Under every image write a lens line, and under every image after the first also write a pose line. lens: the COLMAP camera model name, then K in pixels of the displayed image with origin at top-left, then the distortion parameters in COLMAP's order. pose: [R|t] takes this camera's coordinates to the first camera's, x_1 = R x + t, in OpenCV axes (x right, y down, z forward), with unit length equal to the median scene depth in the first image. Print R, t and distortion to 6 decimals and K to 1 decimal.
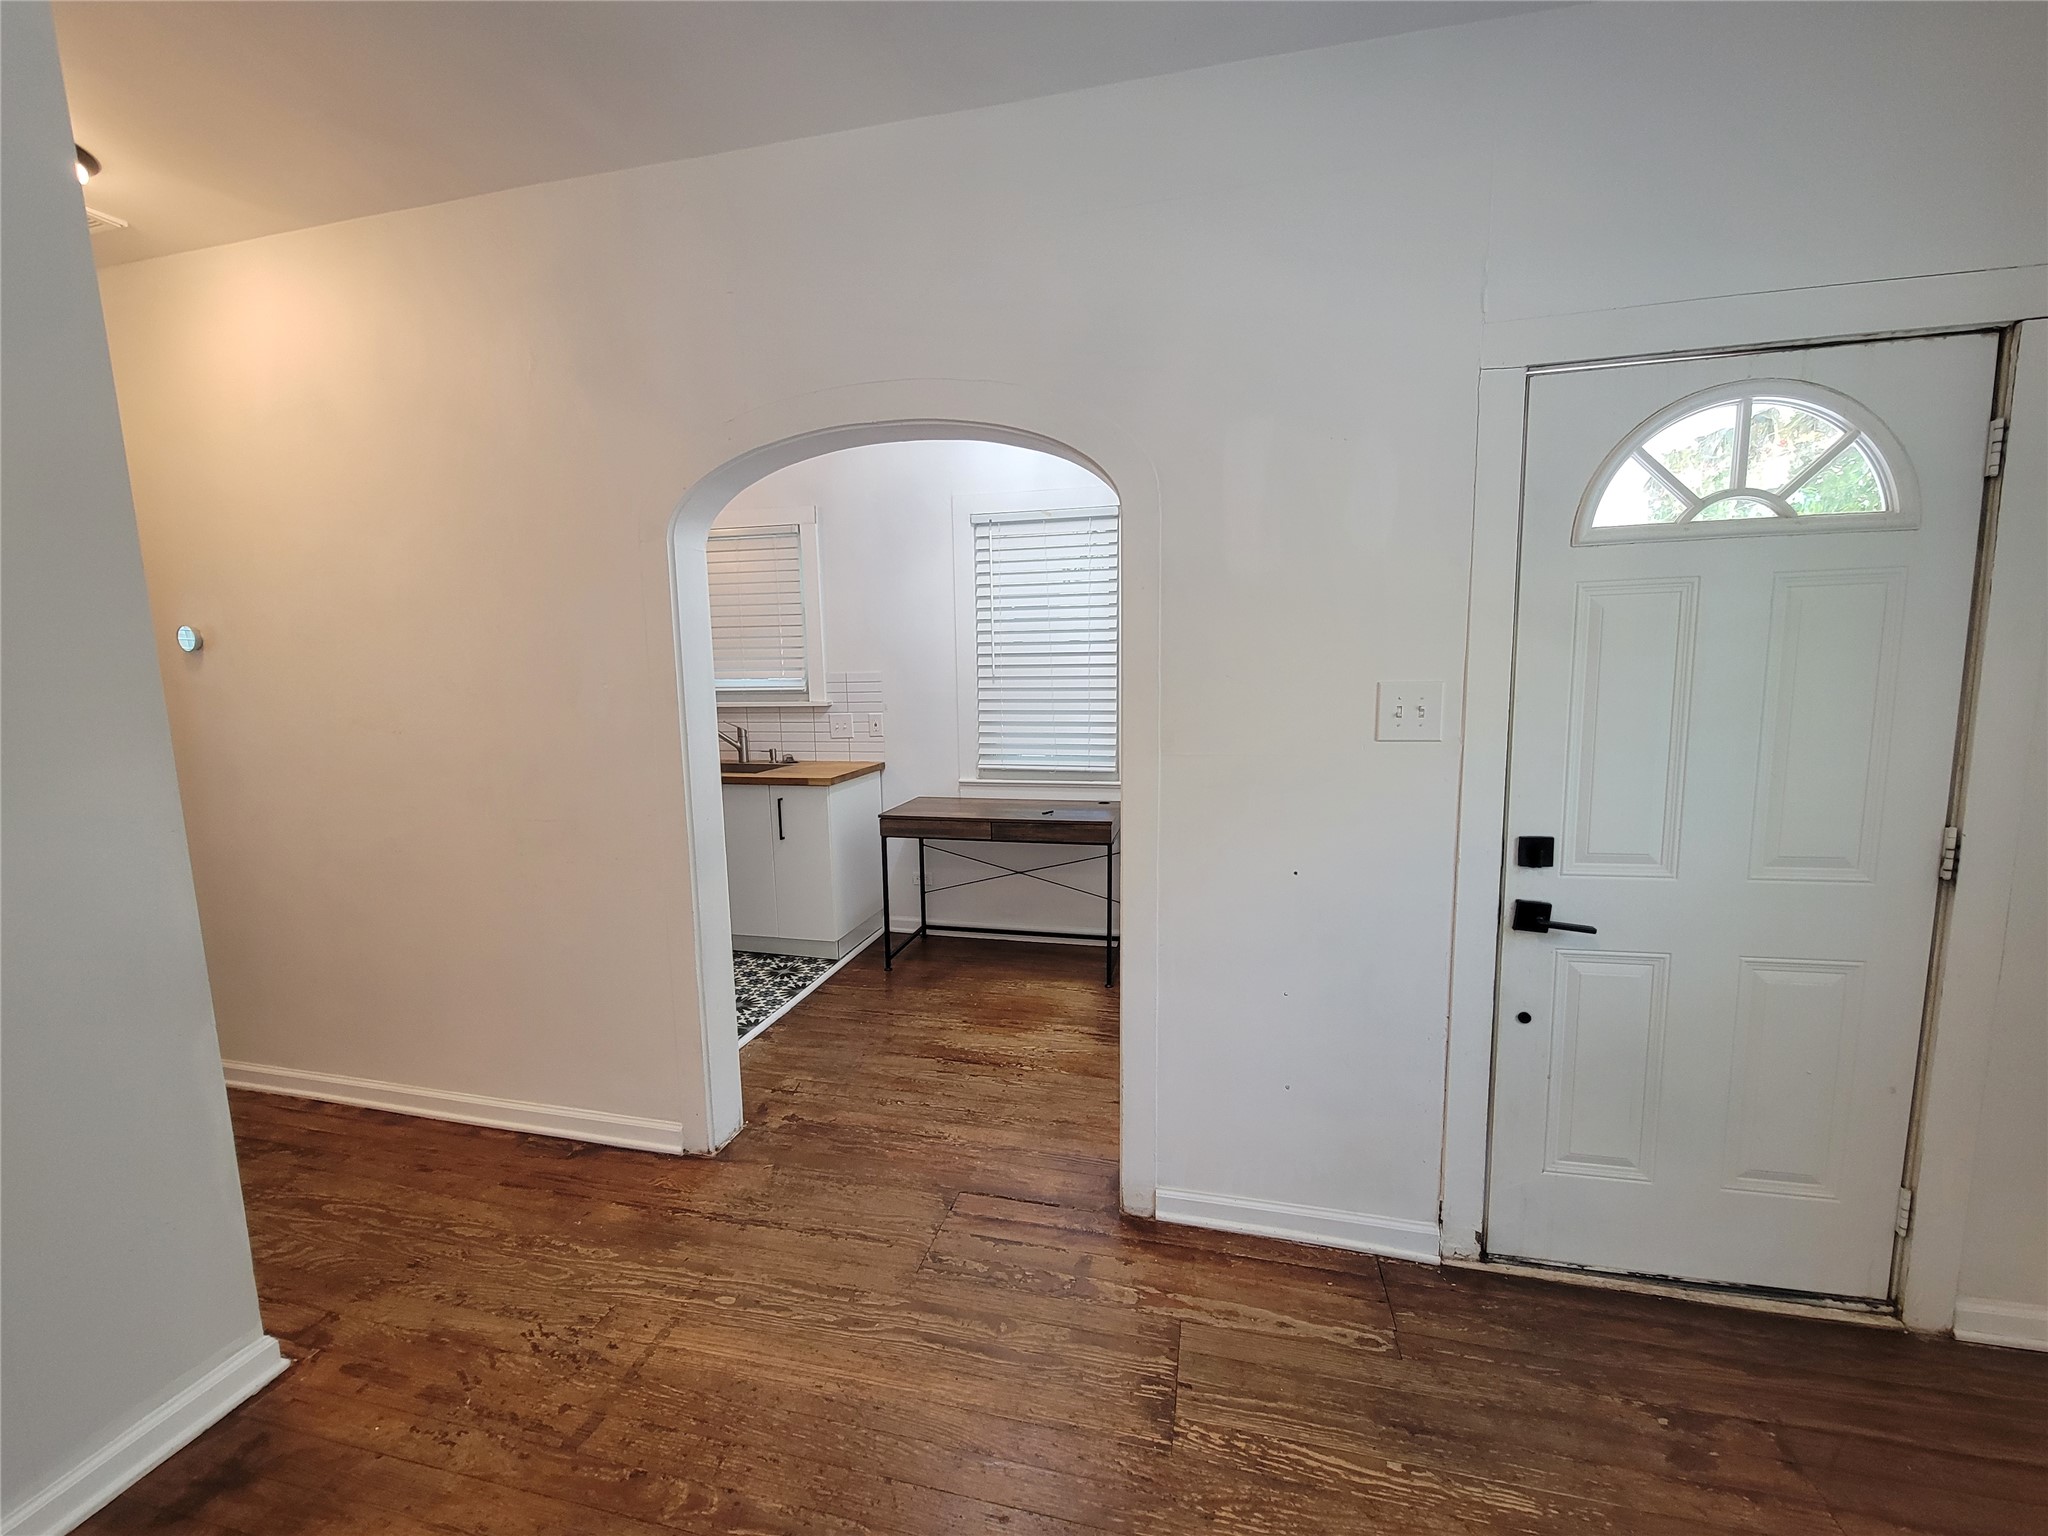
lens RADIAL K [[836.3, 0, 1014.2], [0, 836.3, 783.8], [0, 0, 1]] dist [0.002988, -0.004411]
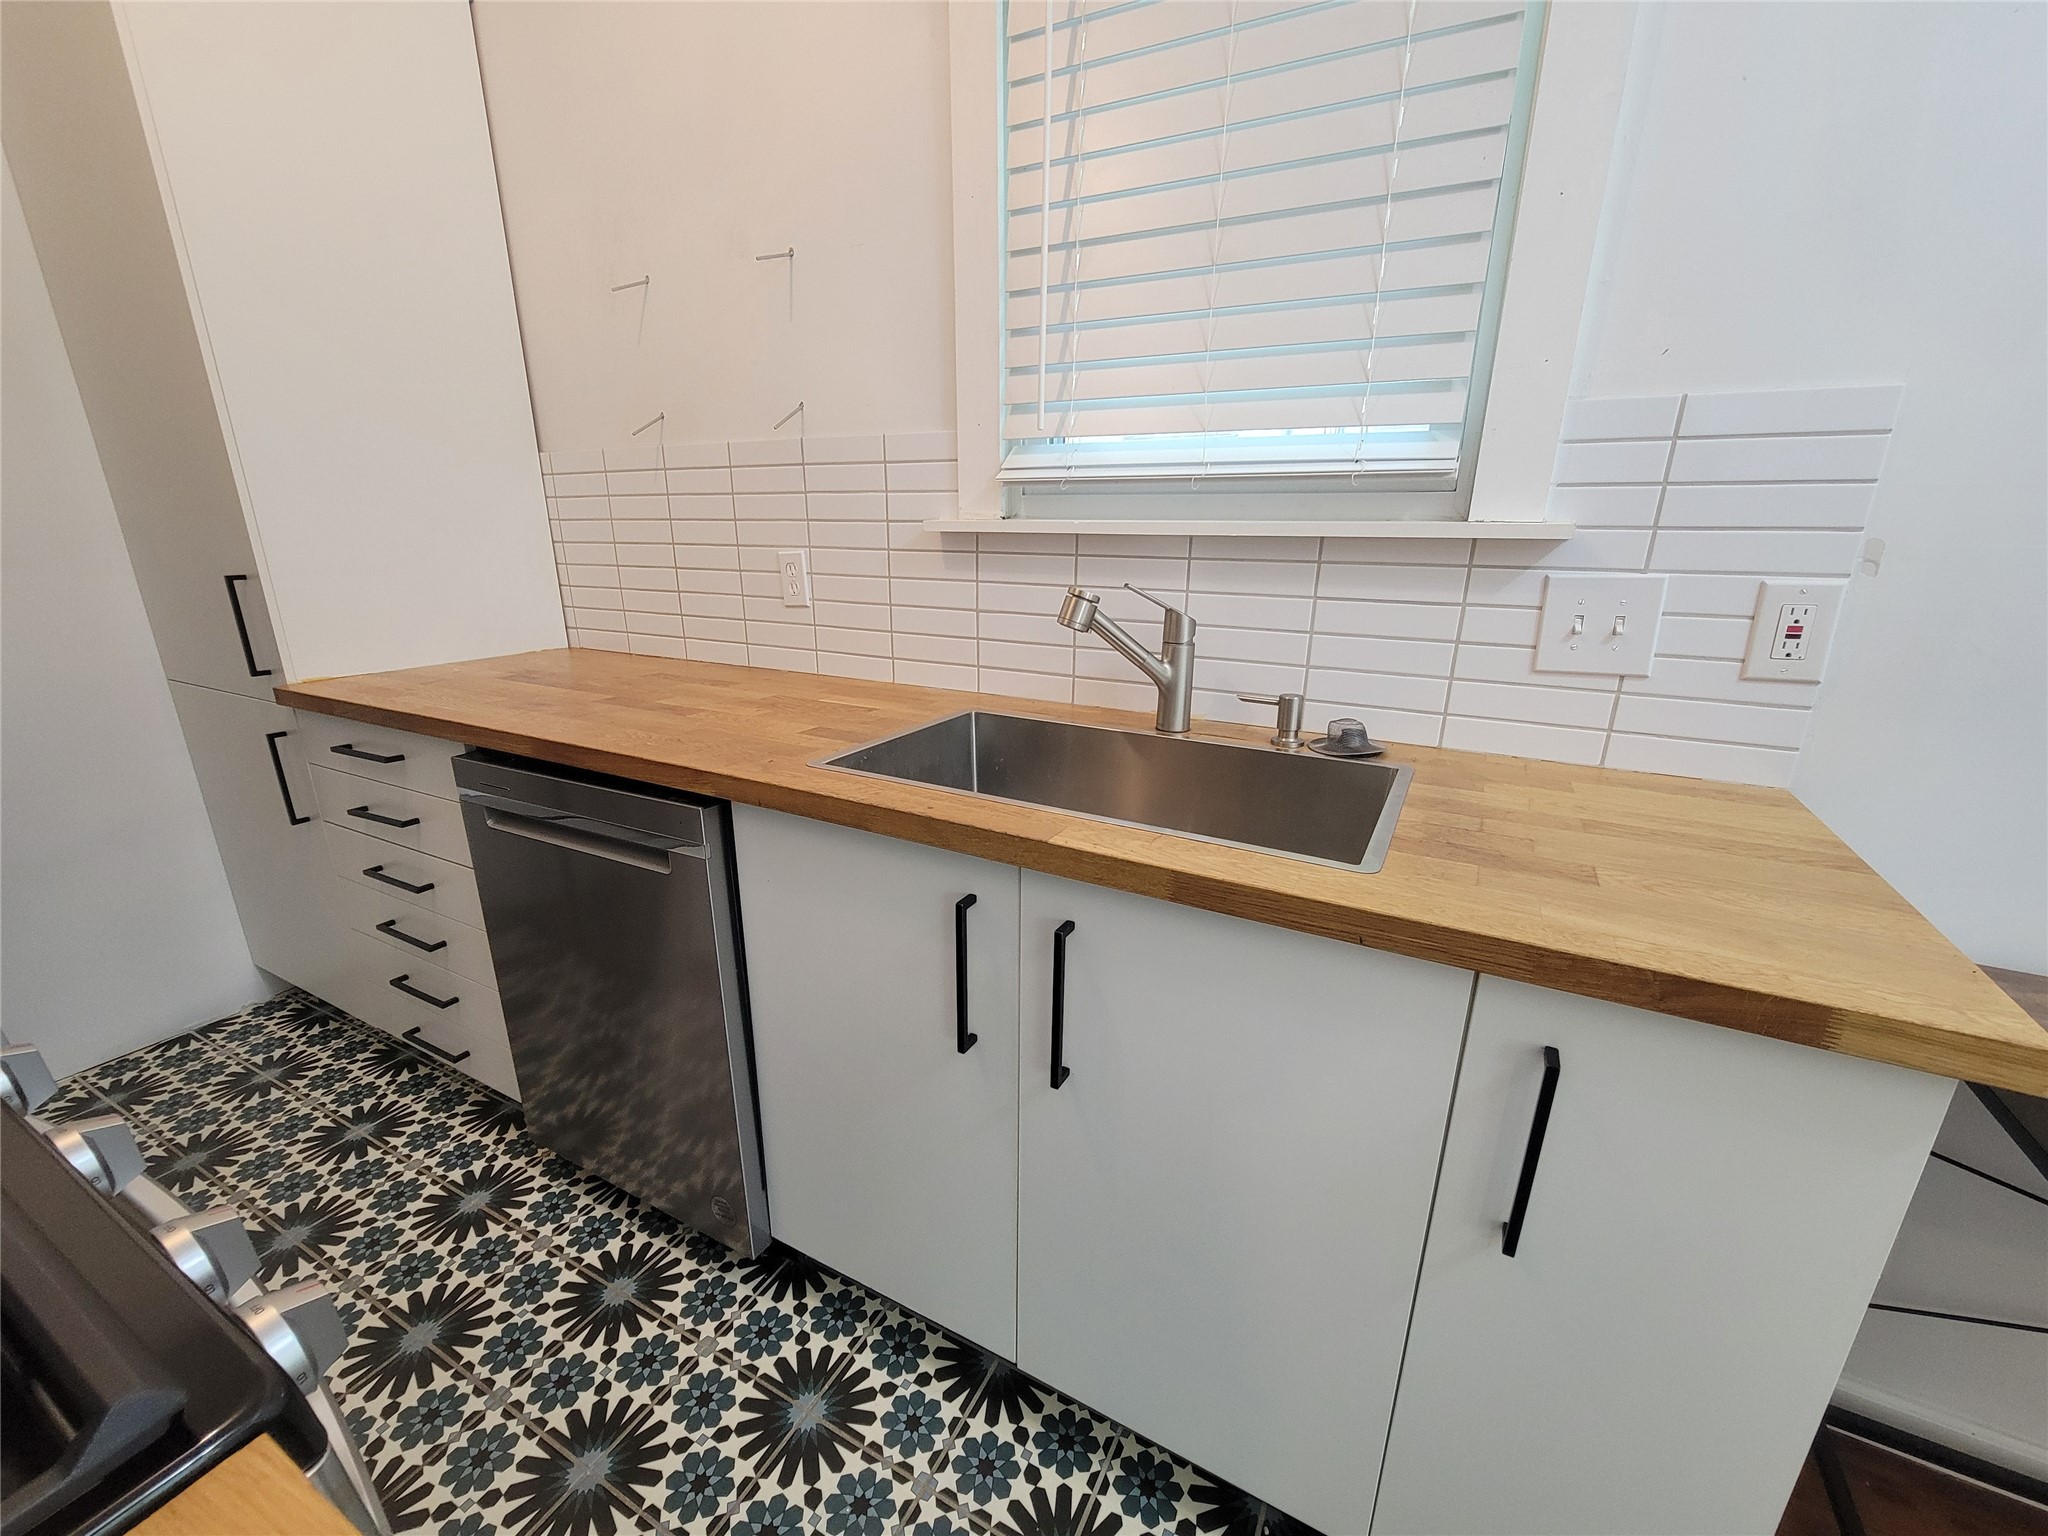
lens RADIAL K [[837.8, 0, 1016.3], [0, 837.8, 784.4], [0, 0, 1]] dist [0.000411, -0.000280]
pose [[0.967589, 0.100353, -0.231736, -0.373388], [-0.060142, 0.982820, 0.174491, -0.067048], [0.245265, -0.154898, 0.957001, 0.853427]]
